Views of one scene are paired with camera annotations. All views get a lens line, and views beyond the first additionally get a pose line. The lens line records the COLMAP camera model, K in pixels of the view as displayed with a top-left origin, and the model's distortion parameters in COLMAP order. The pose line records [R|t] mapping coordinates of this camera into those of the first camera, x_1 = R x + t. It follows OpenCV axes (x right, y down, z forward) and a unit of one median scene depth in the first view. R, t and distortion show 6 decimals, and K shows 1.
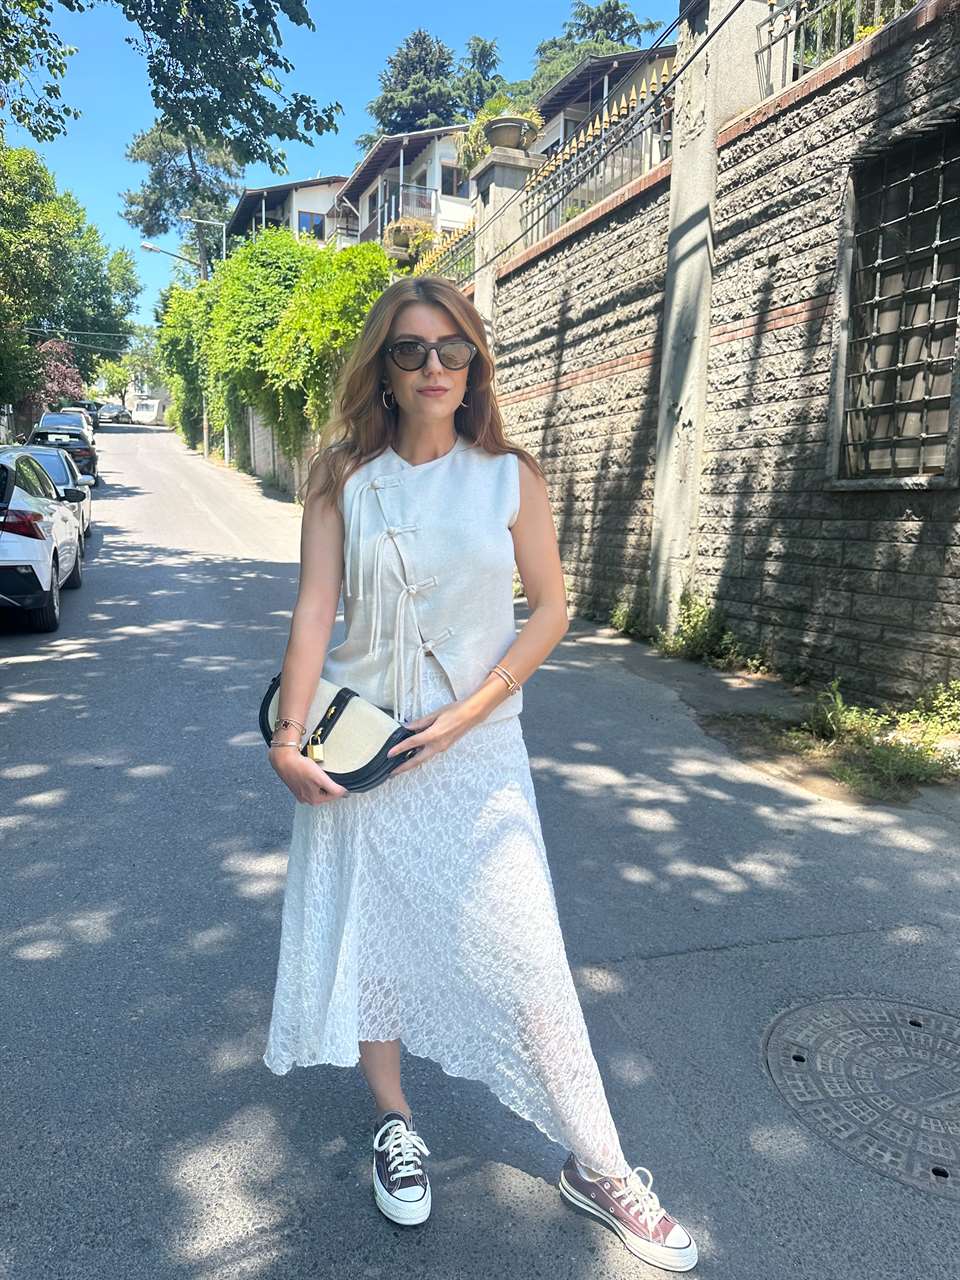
lens RADIAL K [[926.9, 0, 477.2], [0, 926.9, 624.1], [0, 0, 1]] dist [0.026626, -0.039875]
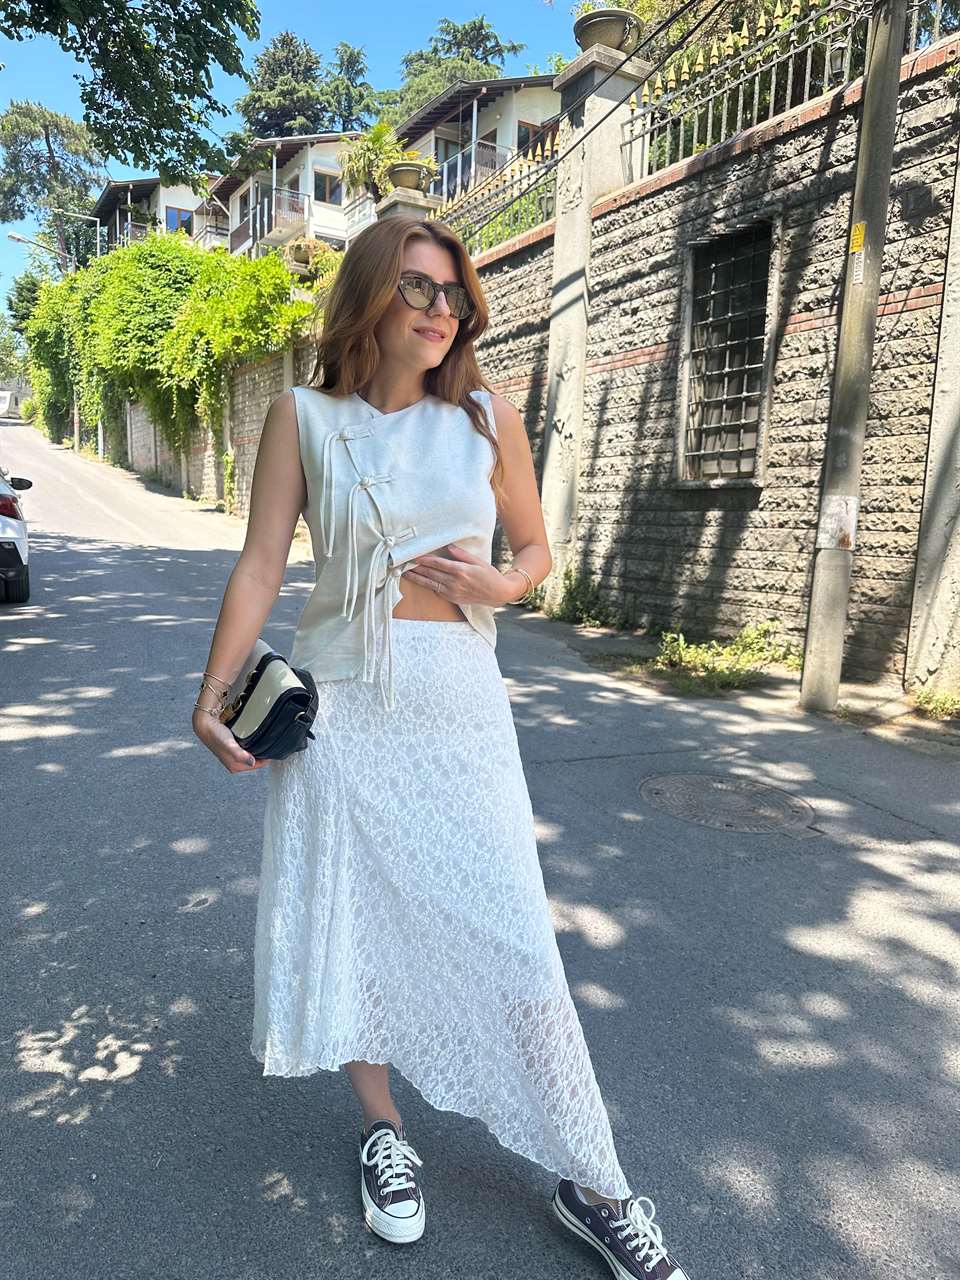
lens RADIAL K [[926.9, 0, 481.1], [0, 926.9, 633.3], [0, 0, 1]] dist [0.026626, -0.039875]
pose [[0.988518, -0.004979, 0.151020, -0.037311], [0.004112, 0.999973, 0.006057, 0.020602], [-0.151046, -0.005367, 0.988512, -0.102967]]
